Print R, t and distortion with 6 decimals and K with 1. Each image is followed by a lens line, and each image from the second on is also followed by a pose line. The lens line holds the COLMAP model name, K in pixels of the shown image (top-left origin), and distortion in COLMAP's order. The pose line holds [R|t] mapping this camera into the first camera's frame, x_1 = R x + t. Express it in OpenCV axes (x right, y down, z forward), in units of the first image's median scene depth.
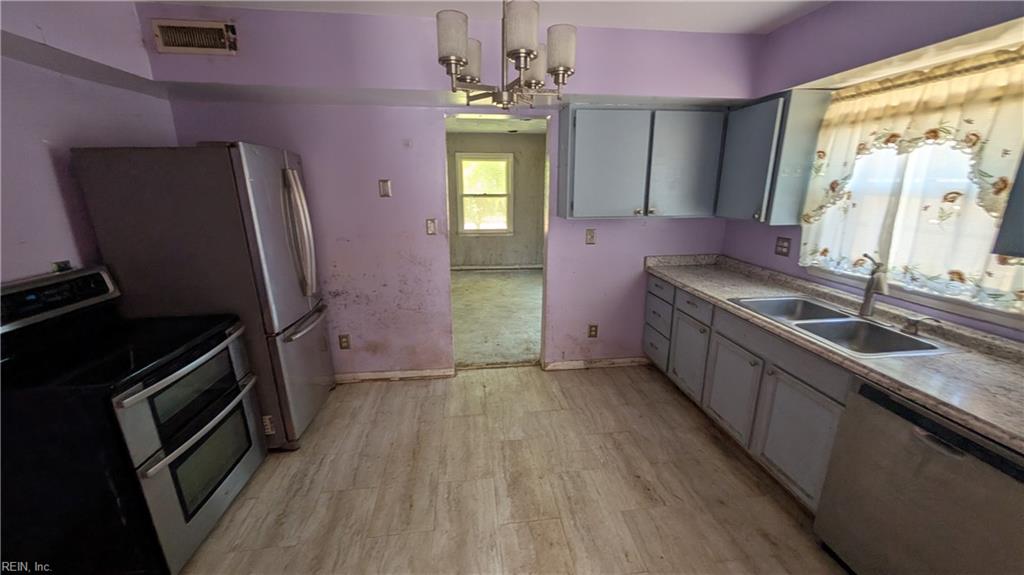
lens RADIAL K [[385.1, 0, 514.8], [0, 385.1, 287.2], [0, 0, 1]] dist [-0.000561, -0.000018]
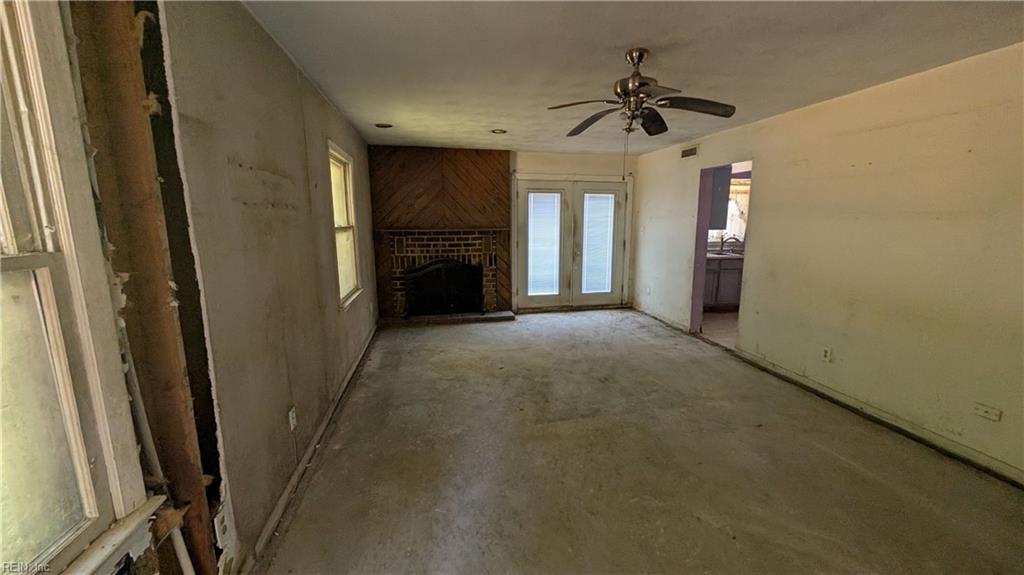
lens RADIAL K [[385.1, 0, 512.1], [0, 385.1, 285.2], [0, 0, 1]] dist [-0.000561, -0.000018]
pose [[-0.077801, -0.166804, 0.982916, -2.701208], [0.260130, 0.948356, 0.181529, -0.870684], [-0.962434, 0.269809, -0.030393, 3.524260]]
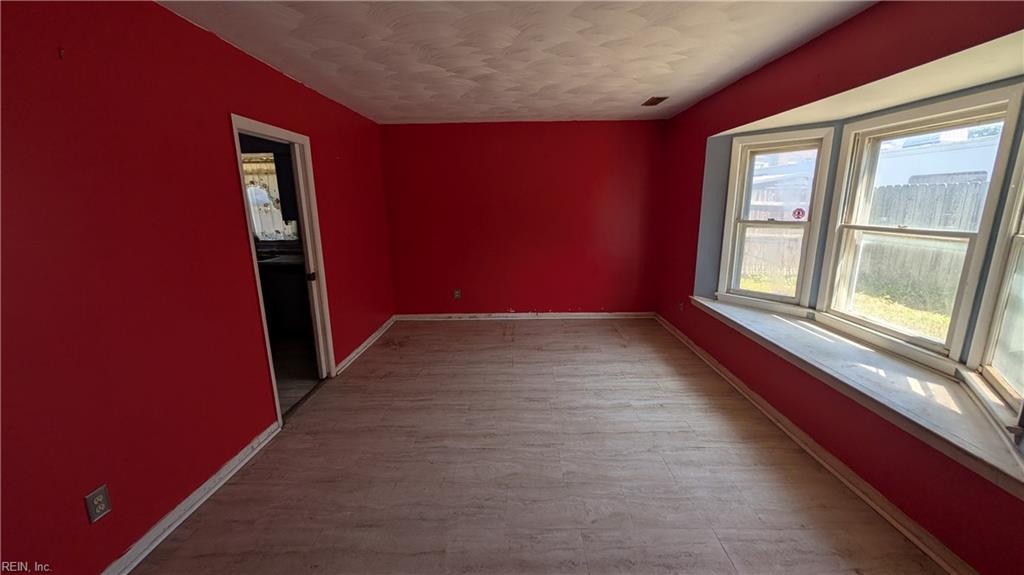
lens RADIAL K [[385.1, 0, 511.6], [0, 385.1, 284.7], [0, 0, 1]] dist [-0.000561, -0.000018]
pose [[0.148623, -0.205532, 0.967299, -1.494506], [0.269223, 0.949625, 0.160411, 0.362060], [-0.951541, 0.236578, 0.196470, -1.166217]]
